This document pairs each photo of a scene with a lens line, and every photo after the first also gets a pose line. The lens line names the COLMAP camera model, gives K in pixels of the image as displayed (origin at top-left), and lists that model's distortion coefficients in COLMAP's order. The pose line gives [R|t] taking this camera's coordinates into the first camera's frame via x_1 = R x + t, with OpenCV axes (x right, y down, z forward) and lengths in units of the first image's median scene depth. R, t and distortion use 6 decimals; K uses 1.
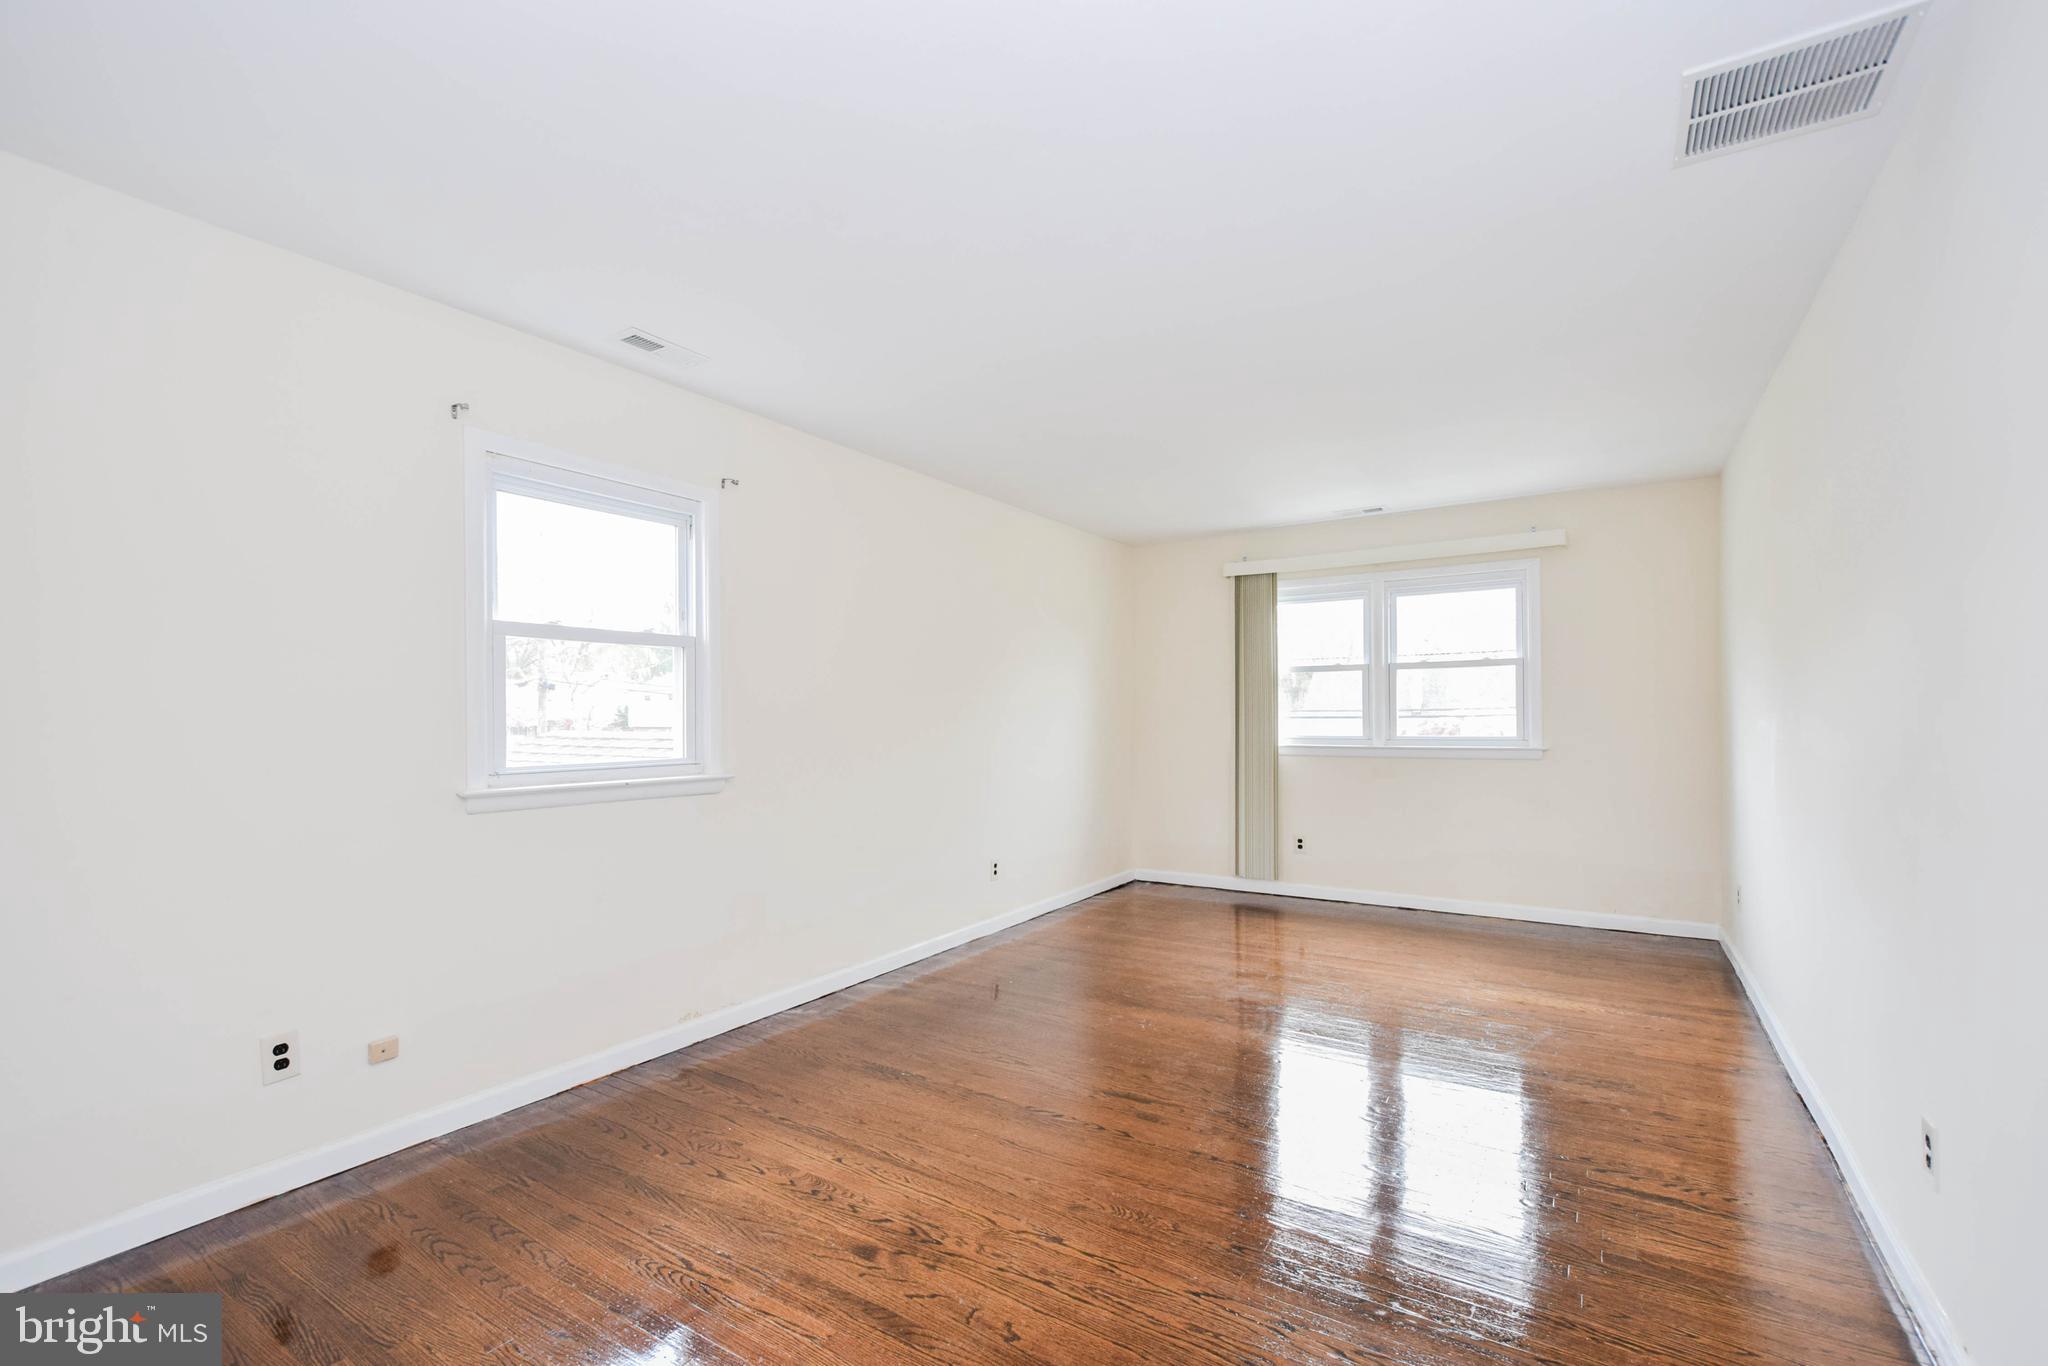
lens RADIAL K [[881.2, 0, 1024.3], [0, 881.2, 695.4], [0, 0, 1]] dist [-0.000184, -0.001252]
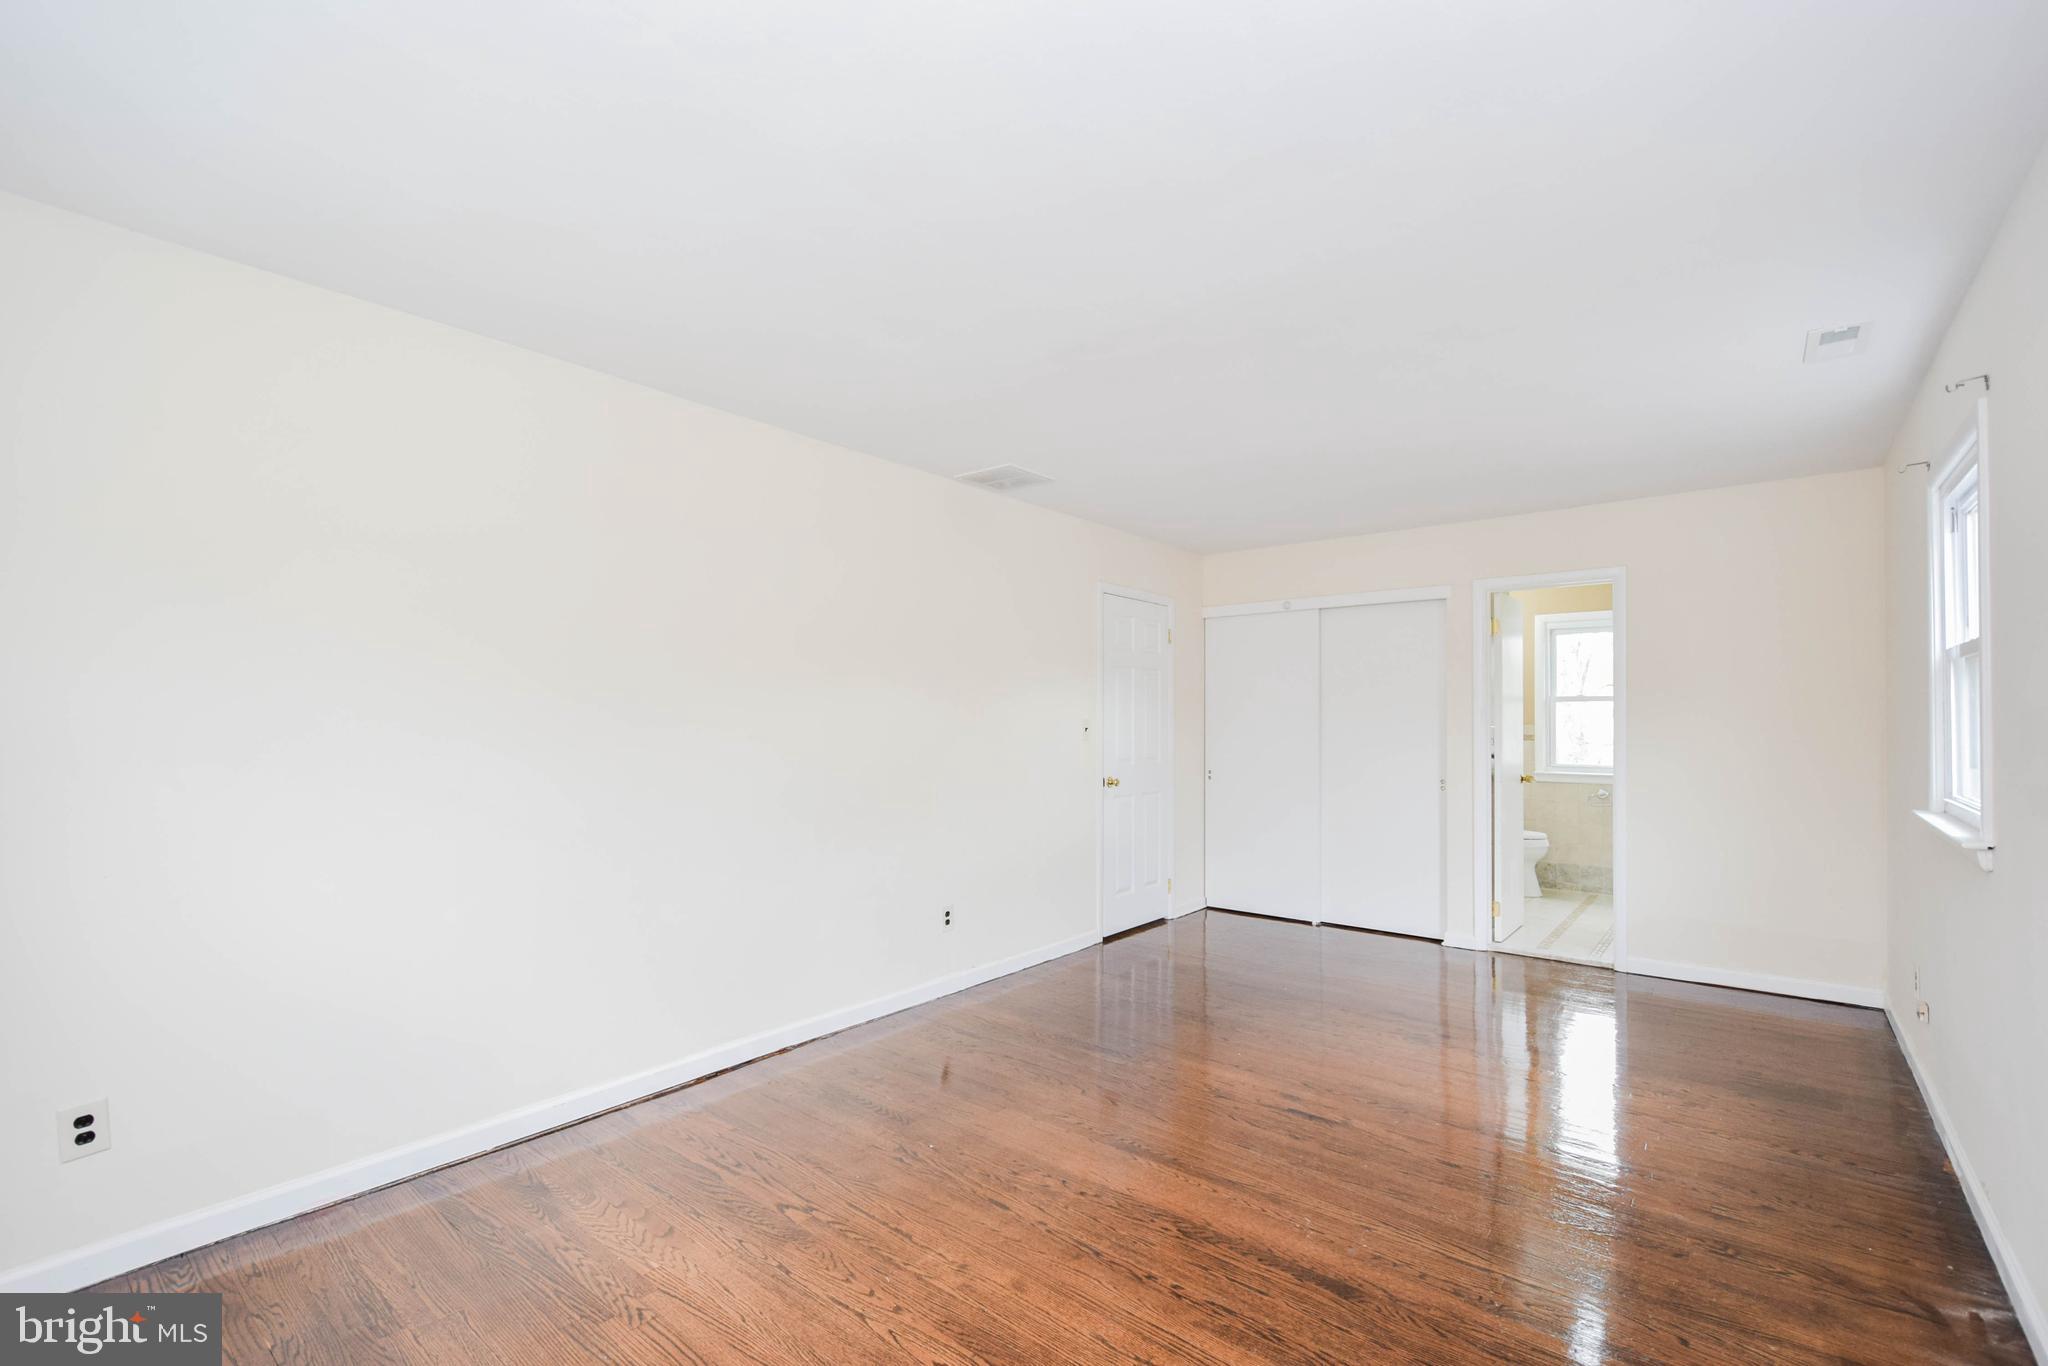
lens RADIAL K [[881.2, 0, 1025.3], [0, 881.2, 694.3], [0, 0, 1]] dist [-0.000184, -0.001252]
pose [[-0.993665, 0.007321, 0.112145, 0.316572], [0.001331, 0.998573, -0.053394, 0.017388], [-0.112376, -0.052907, -0.992256, 1.990982]]
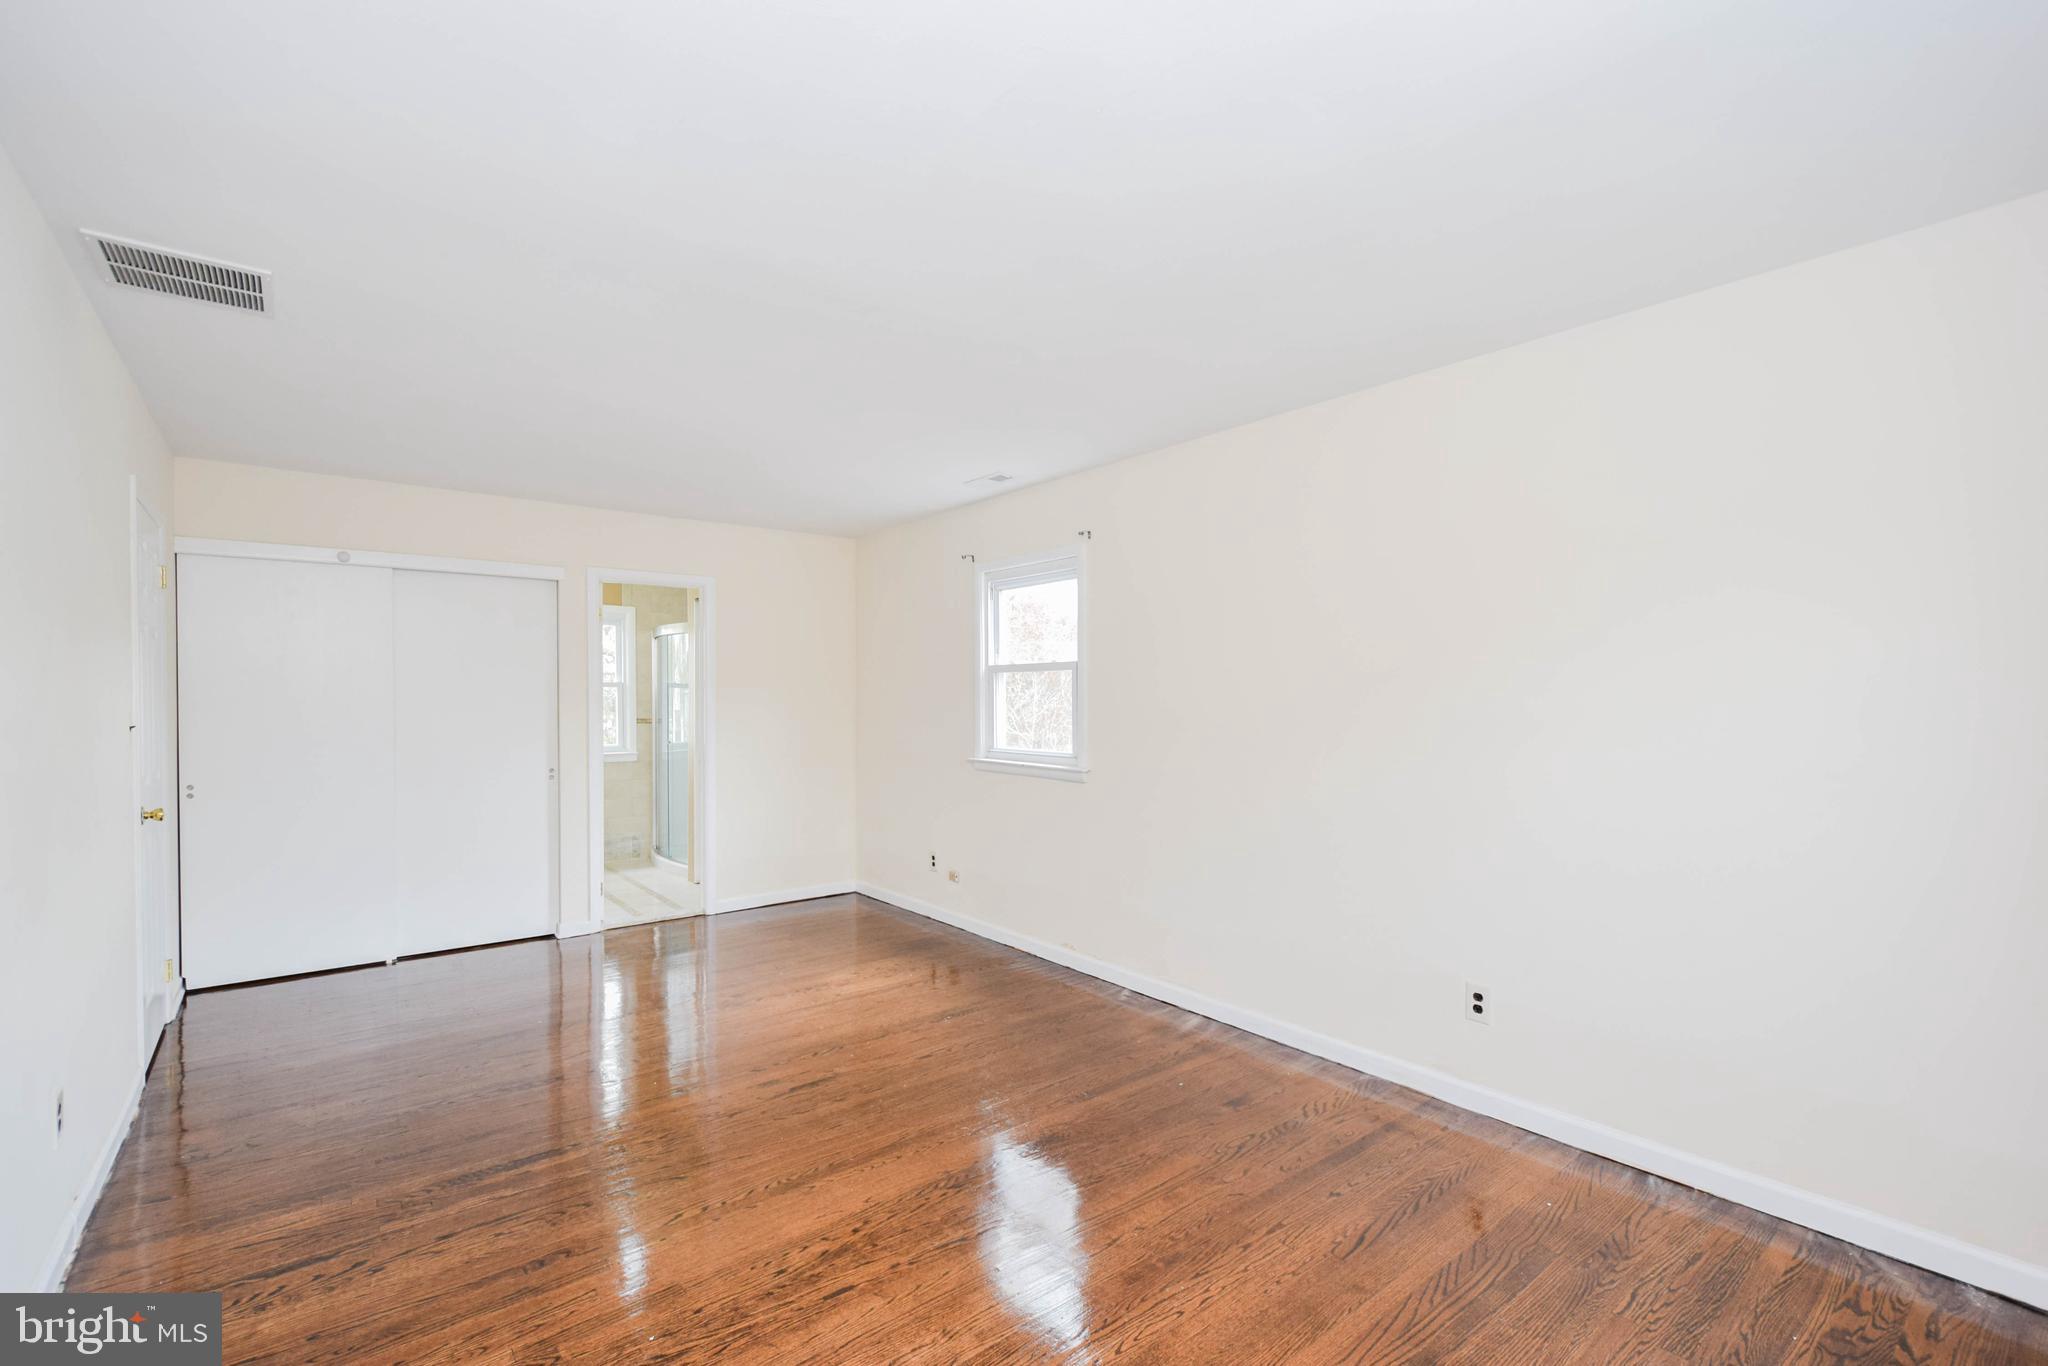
lens RADIAL K [[881.2, 0, 1028.1], [0, 881.2, 697.8], [0, 0, 1]] dist [-0.000184, -0.001252]
pose [[-0.318529, 0.003348, -0.947907, 1.016691], [0.026116, 0.999645, -0.005245, -0.008724], [0.947553, -0.026426, -0.318504, 1.541122]]
